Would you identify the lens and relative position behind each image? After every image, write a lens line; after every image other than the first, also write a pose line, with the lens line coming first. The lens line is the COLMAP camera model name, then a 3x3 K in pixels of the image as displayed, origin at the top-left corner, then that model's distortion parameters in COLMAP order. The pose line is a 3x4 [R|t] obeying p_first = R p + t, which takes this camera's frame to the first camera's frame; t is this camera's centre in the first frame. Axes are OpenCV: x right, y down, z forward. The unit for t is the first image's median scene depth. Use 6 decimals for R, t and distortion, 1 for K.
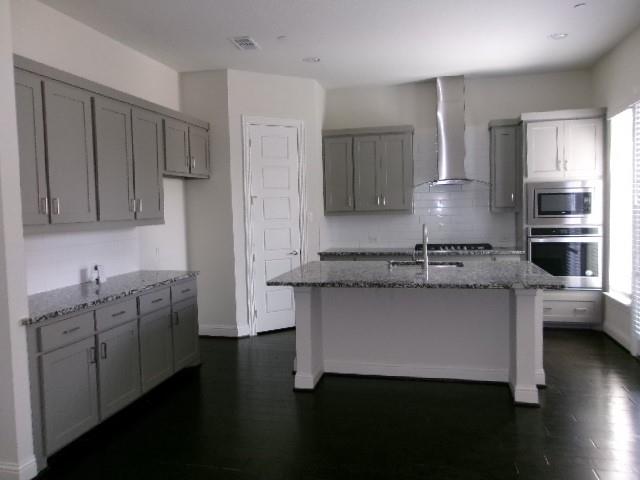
lens RADIAL K [[496.5, 0, 320.1], [0, 496.5, 236.0], [0, 0, 1]] dist [-0.008935, -0.006321]
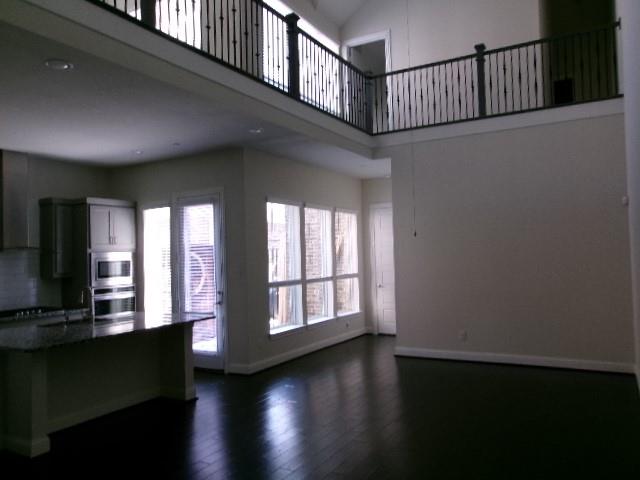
lens RADIAL K [[496.5, 0, 321.4], [0, 496.5, 239.8], [0, 0, 1]] dist [-0.008935, -0.006321]
pose [[0.273679, 0.048184, 0.960613, -0.623143], [0.076734, 0.994467, -0.071744, -0.005912], [-0.958755, 0.093346, 0.268467, 0.108012]]
